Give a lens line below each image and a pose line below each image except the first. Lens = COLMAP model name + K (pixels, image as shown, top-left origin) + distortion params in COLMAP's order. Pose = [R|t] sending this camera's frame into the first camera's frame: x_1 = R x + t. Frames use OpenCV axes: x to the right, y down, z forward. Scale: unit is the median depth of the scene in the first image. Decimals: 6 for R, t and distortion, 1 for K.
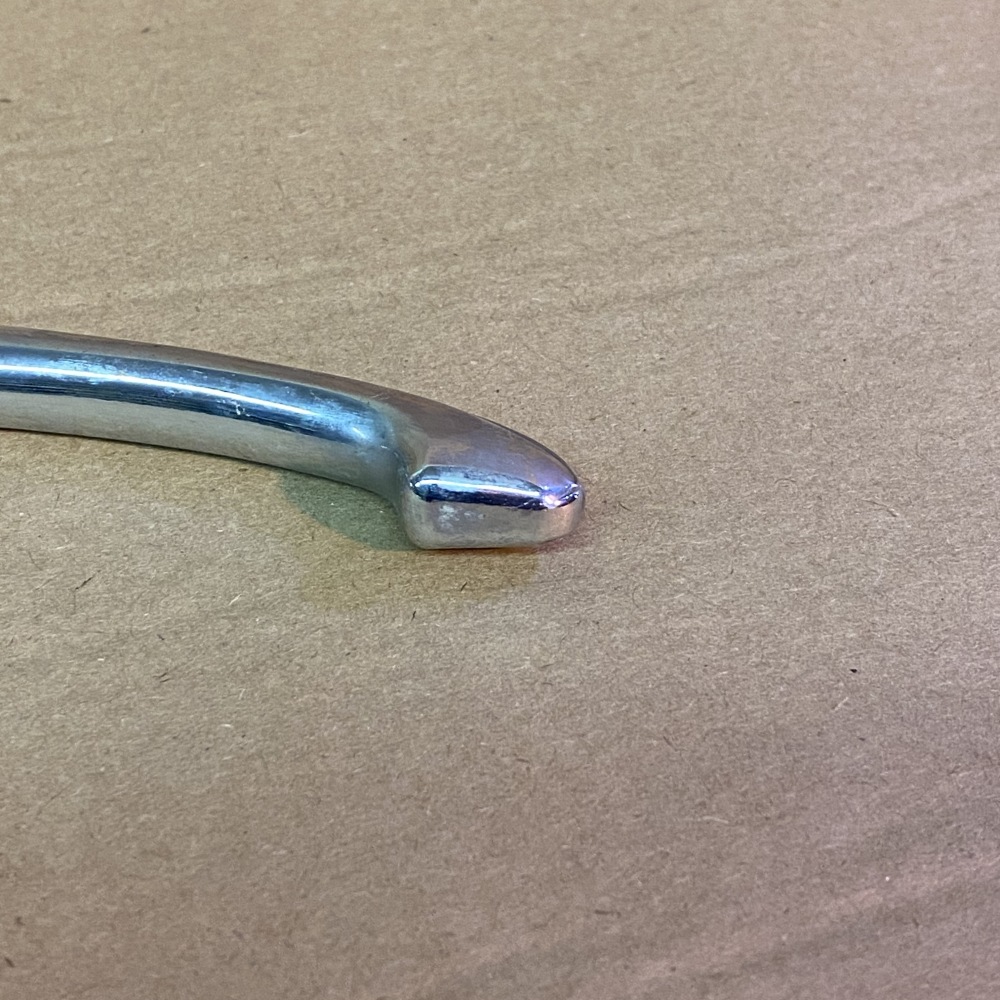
lens RADIAL K [[2054.4, 0, 496.8], [0, 2054.4, 497.0], [0, 0, 1]] dist [0.142479, 0.000000]
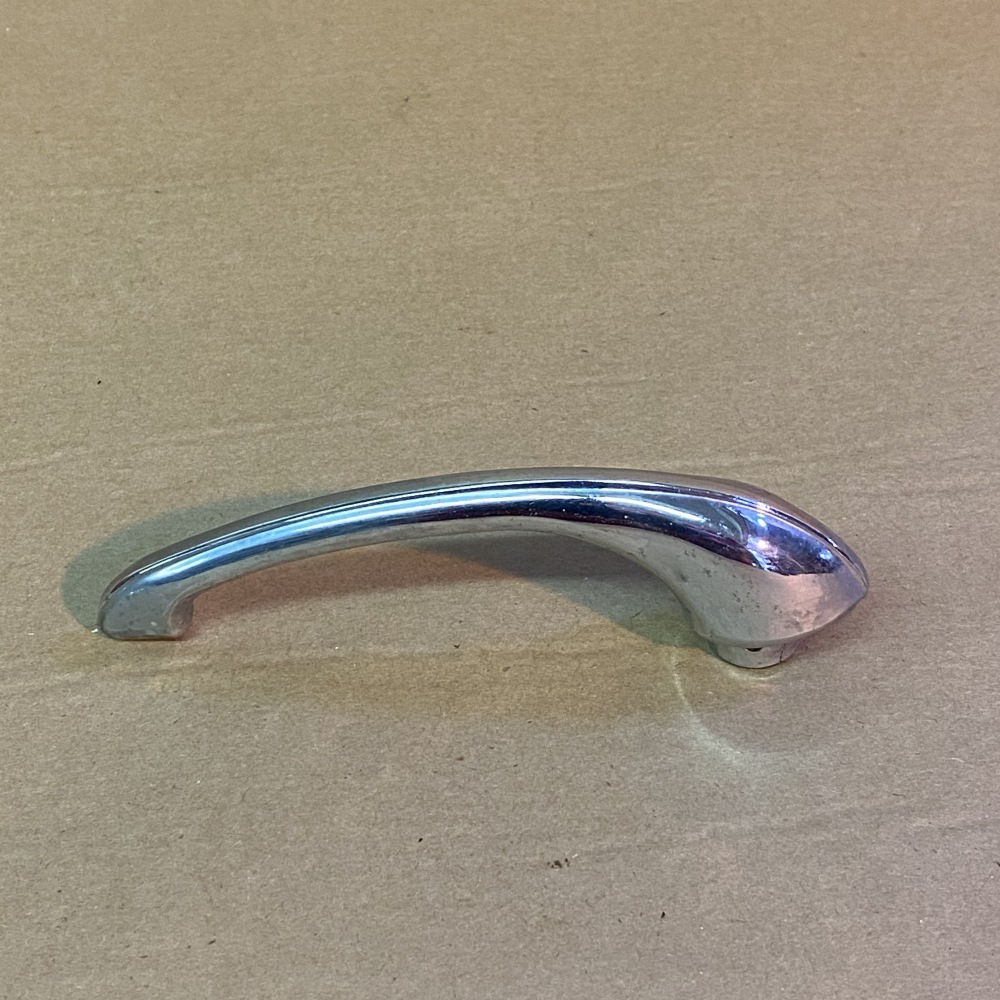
lens RADIAL K [[2054.4, 0, 505.5], [0, 2054.4, 474.3], [0, 0, 1]] dist [0.142479, 0.000000]
pose [[0.986213, 0.083115, -0.143096, -0.050203], [-0.094191, 0.992915, -0.072440, 0.056992], [0.136061, 0.084920, 0.987054, -0.870799]]
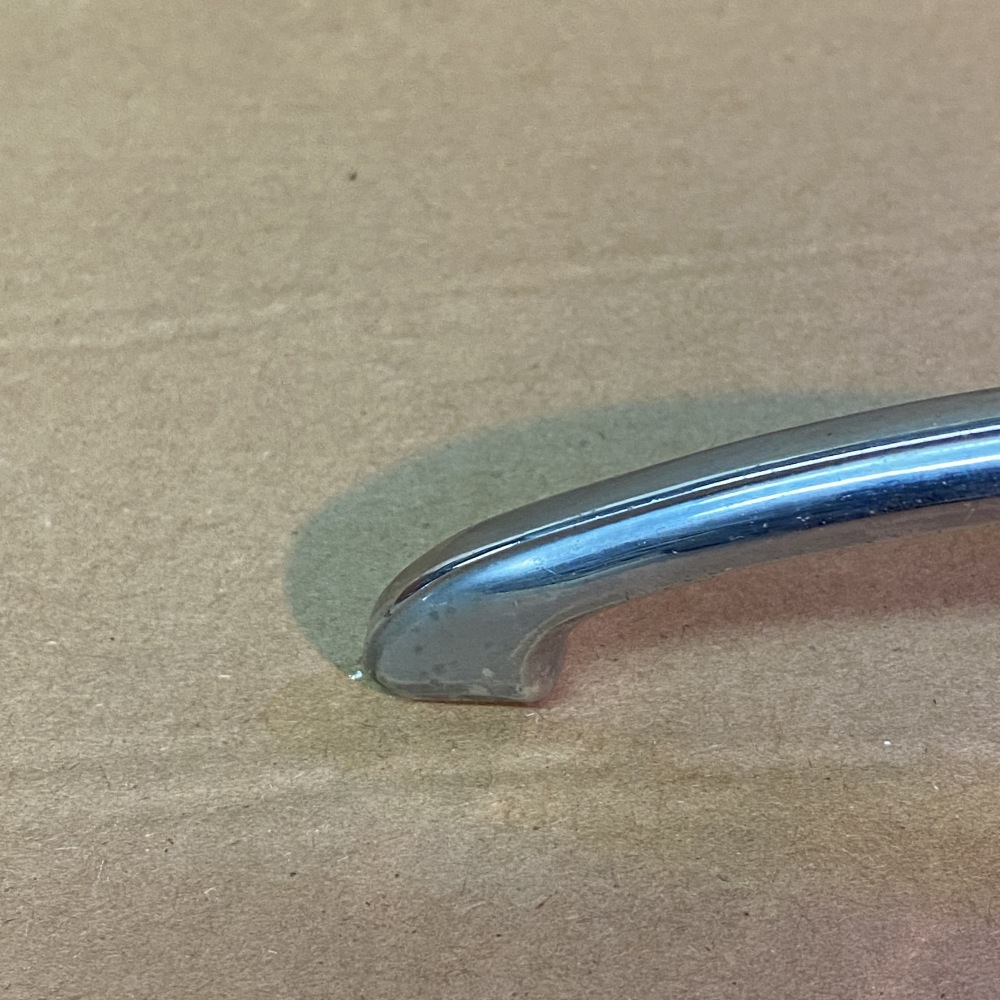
lens RADIAL K [[2054.4, 0, 496.7], [0, 2054.4, 510.5], [0, 0, 1]] dist [0.142479, 0.000000]
pose [[0.967375, 0.123235, -0.221357, -0.412502], [-0.126933, 0.991908, -0.002504, 0.023596], [0.219257, 0.030520, 0.975190, 0.051209]]
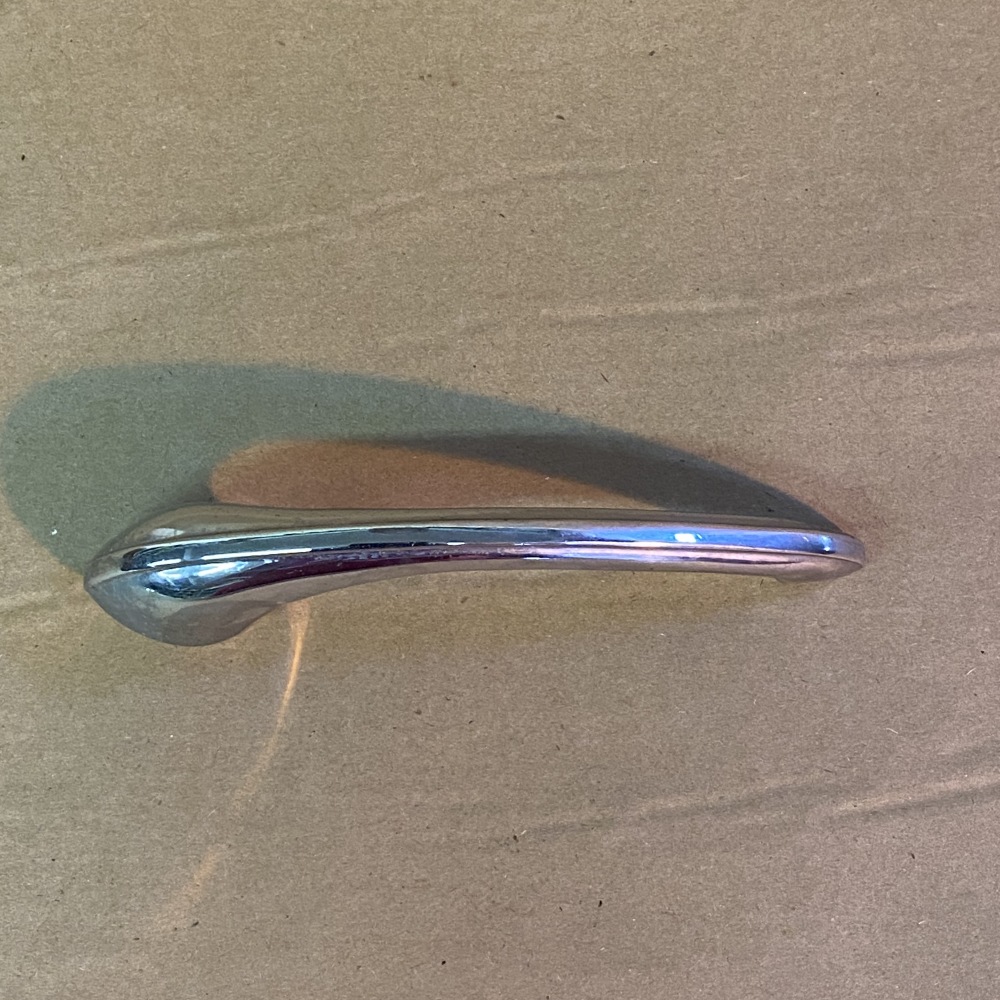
lens RADIAL K [[2054.4, 0, 494.8], [0, 2054.4, 502.0], [0, 0, 1]] dist [0.142479, 0.000000]
pose [[0.983154, 0.162221, -0.084213, -0.123670], [-0.091711, 0.836372, 0.540436, -0.932527], [0.158103, -0.523609, 0.837160, -0.569454]]
